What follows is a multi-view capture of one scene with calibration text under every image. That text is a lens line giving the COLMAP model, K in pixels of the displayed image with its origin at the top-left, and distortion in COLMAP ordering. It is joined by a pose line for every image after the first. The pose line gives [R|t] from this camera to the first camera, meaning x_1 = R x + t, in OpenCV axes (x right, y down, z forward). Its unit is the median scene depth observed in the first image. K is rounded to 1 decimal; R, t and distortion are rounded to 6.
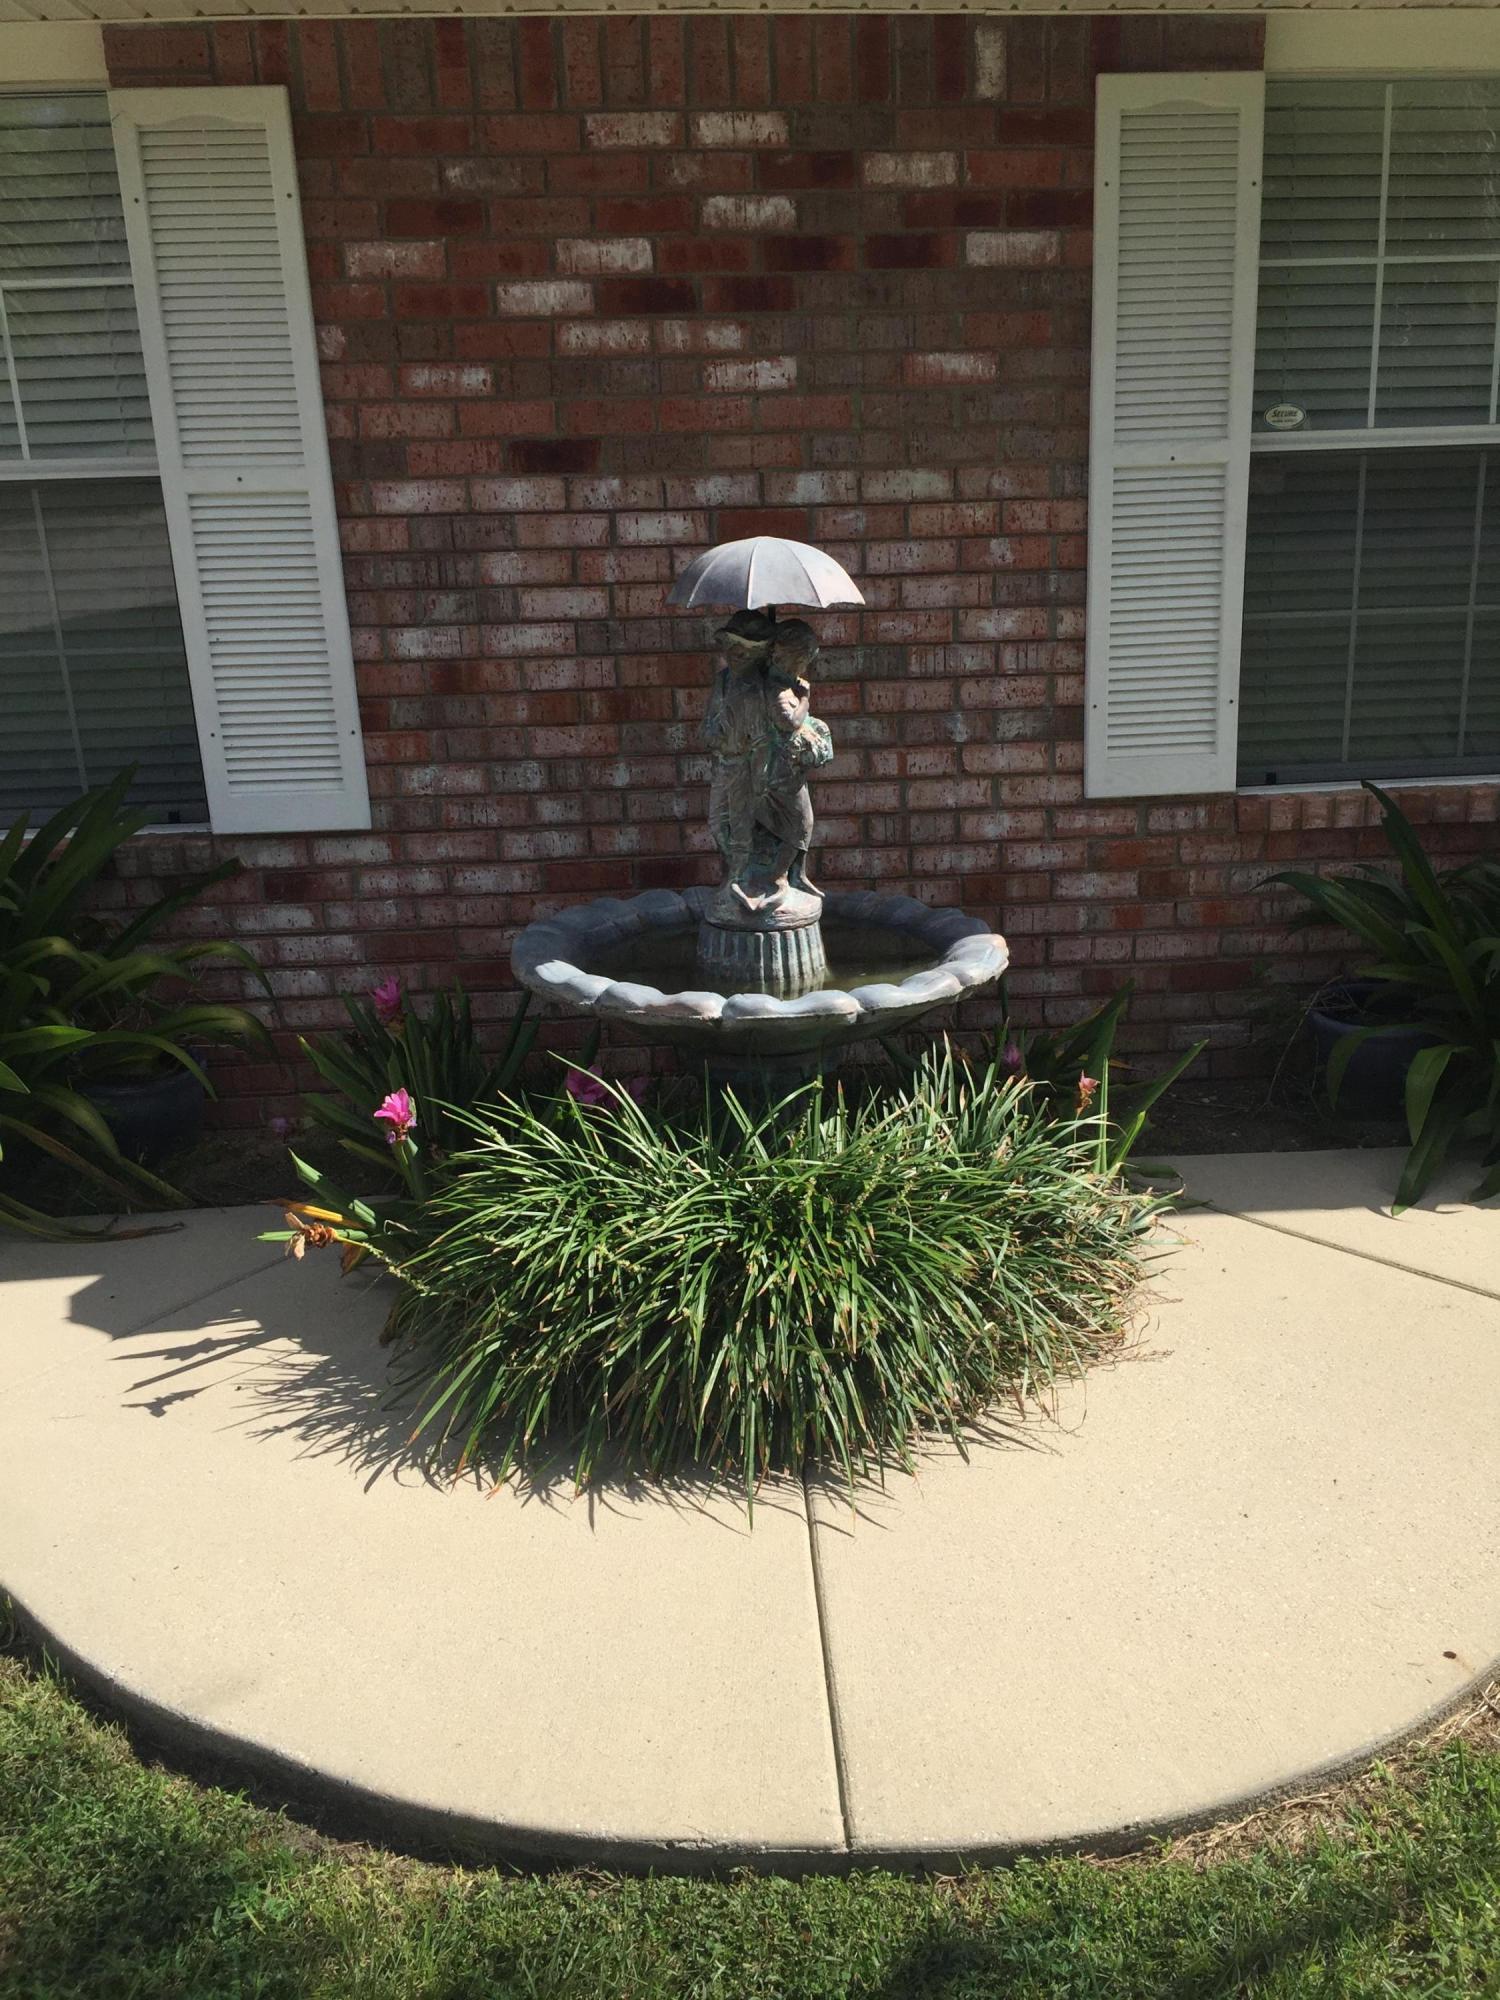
lens RADIAL K [[1677.5, 0, 780.3], [0, 1677.5, 1029.6], [0, 0, 1]] dist [0.078624, -0.128054]
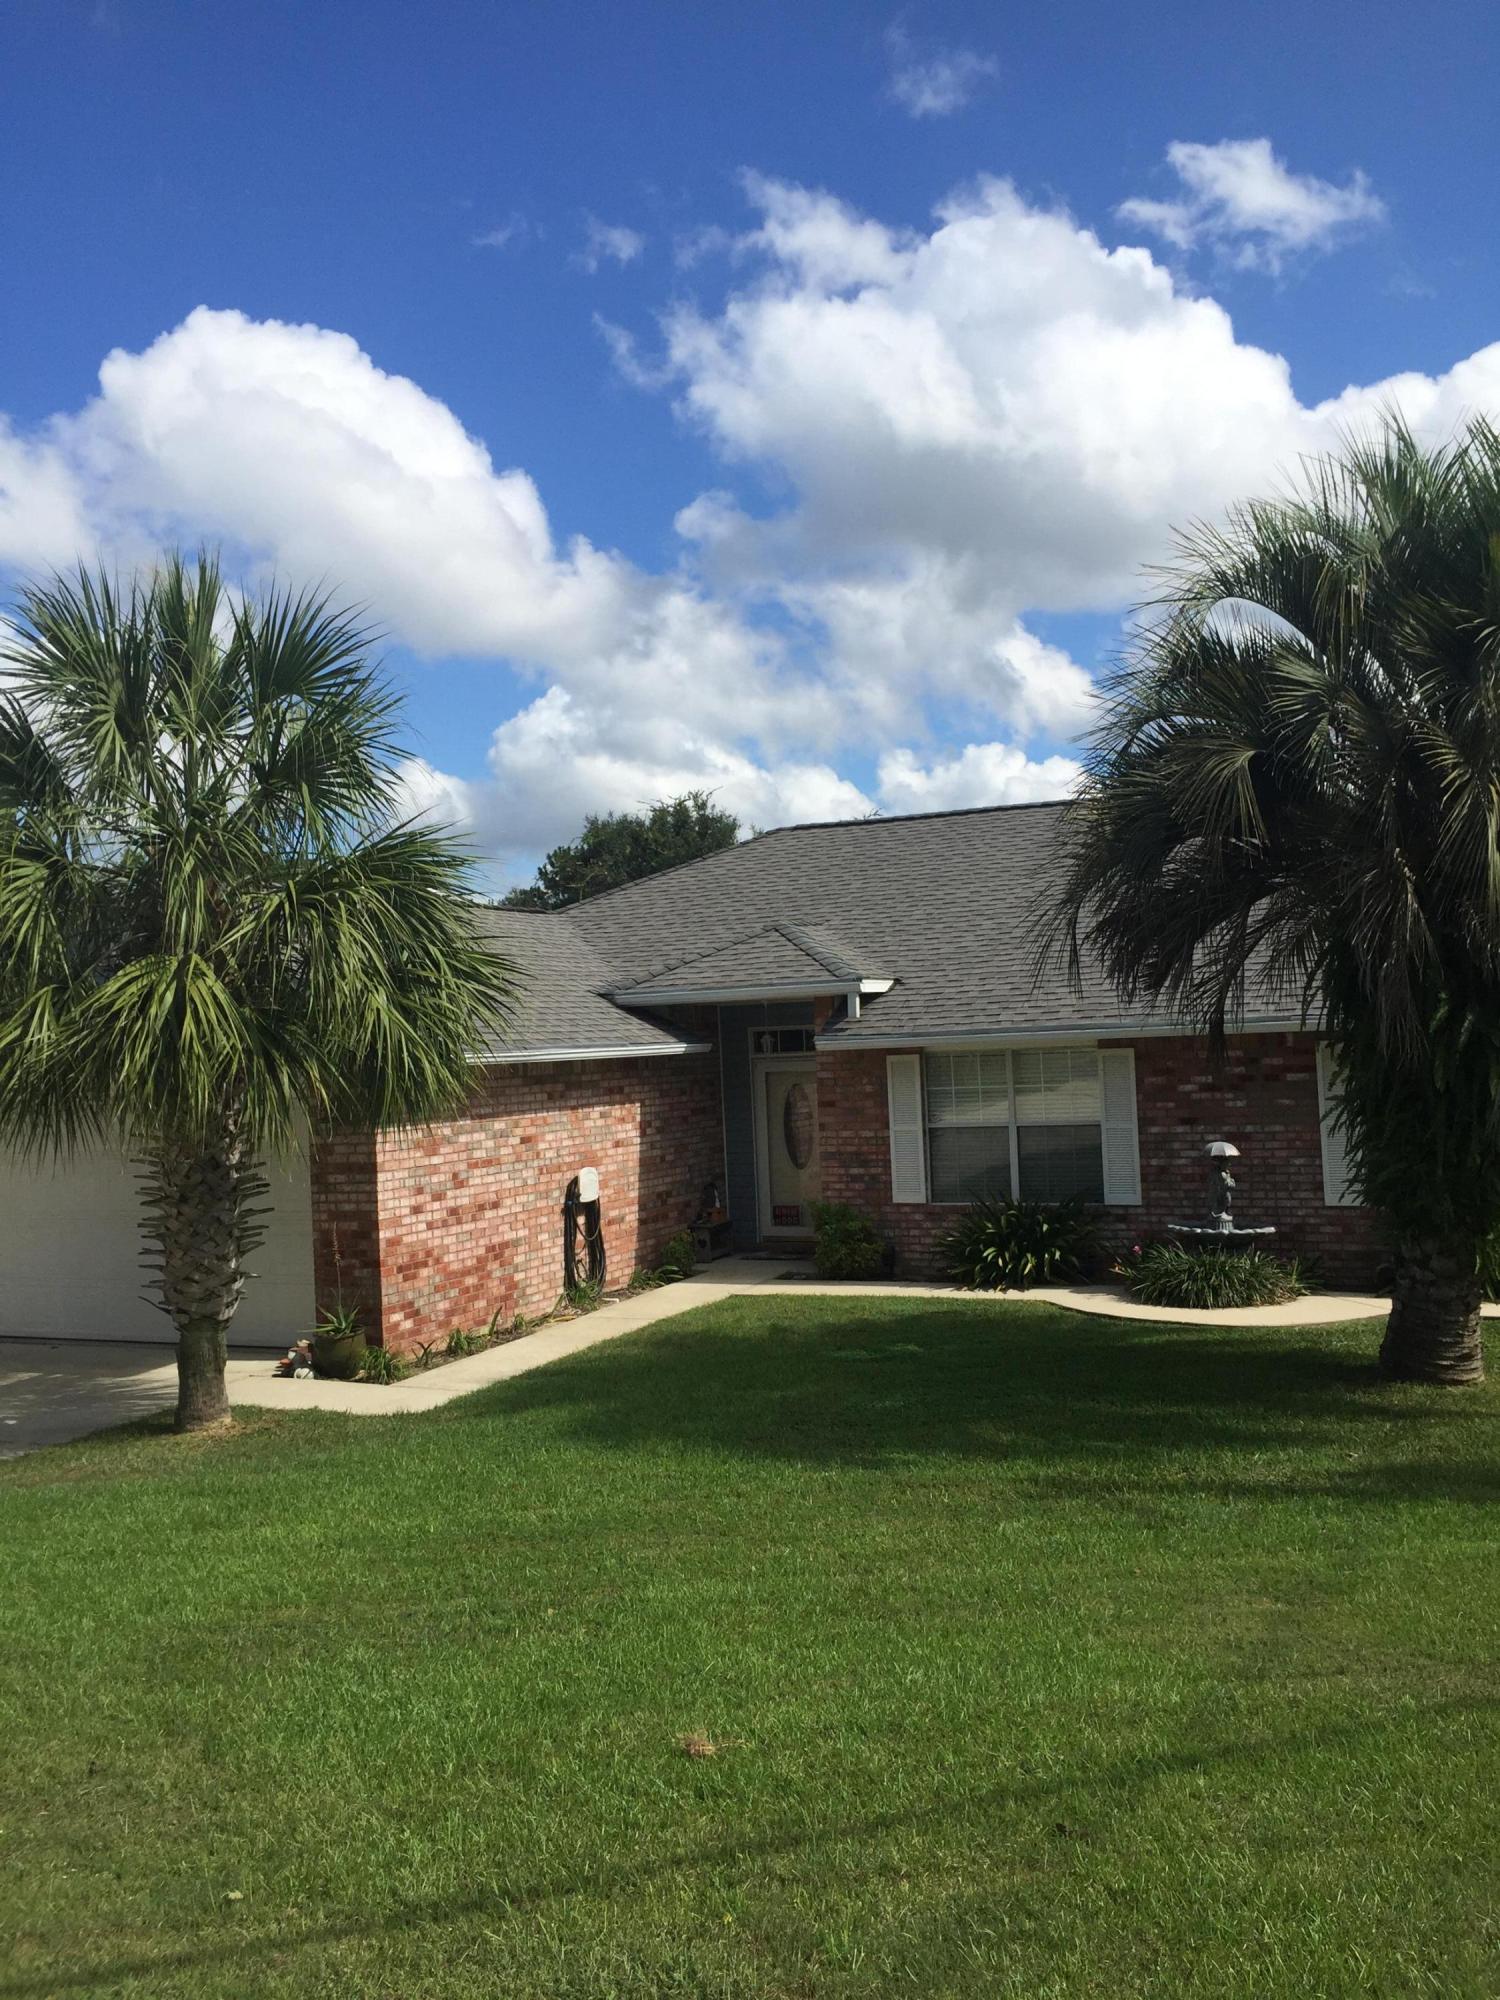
lens RADIAL K [[1677.5, 0, 780.3], [0, 1677.5, 1029.6], [0, 0, 1]] dist [0.078624, -0.128054]
pose [[0.875929, -0.013869, -0.482240, 1.024348], [-0.137433, 0.950996, -0.276980, 0.771347], [0.462450, 0.308890, 0.831100, -3.116717]]
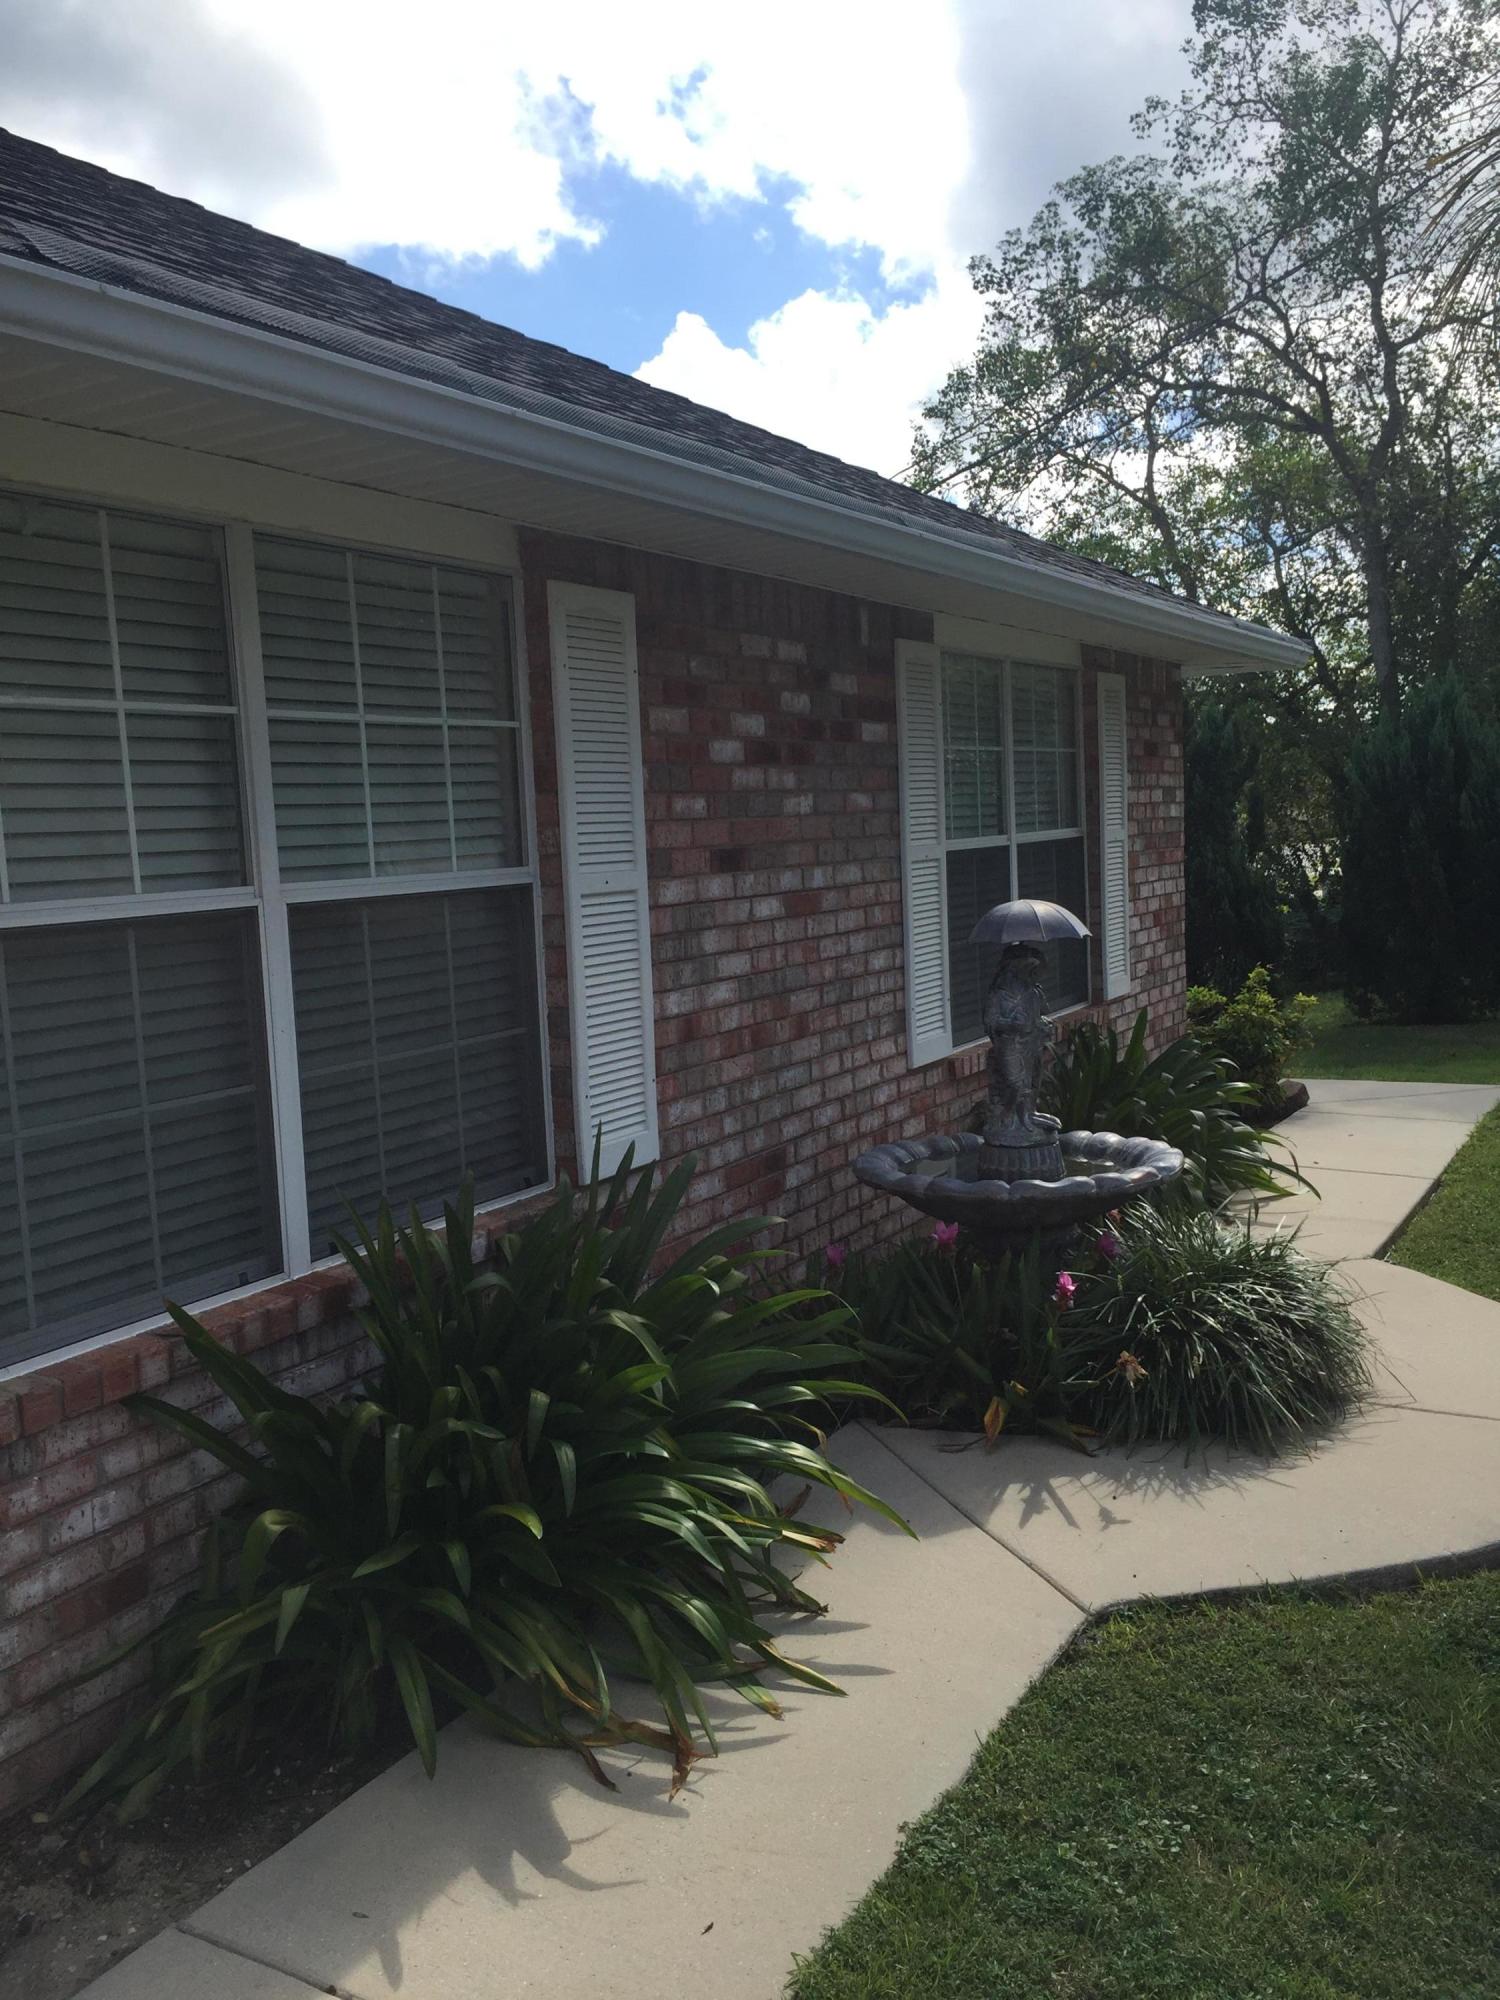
lens RADIAL K [[1721.2, 0, 750.0], [0, 1721.2, 1000.0], [0, 0, 1]] dist [-0.005942, -0.010610]
pose [[0.560122, -0.081017, 0.824439, -1.240017], [0.280172, 0.955088, -0.096492, -0.095226], [-0.779594, 0.285032, 0.557665, 0.254731]]
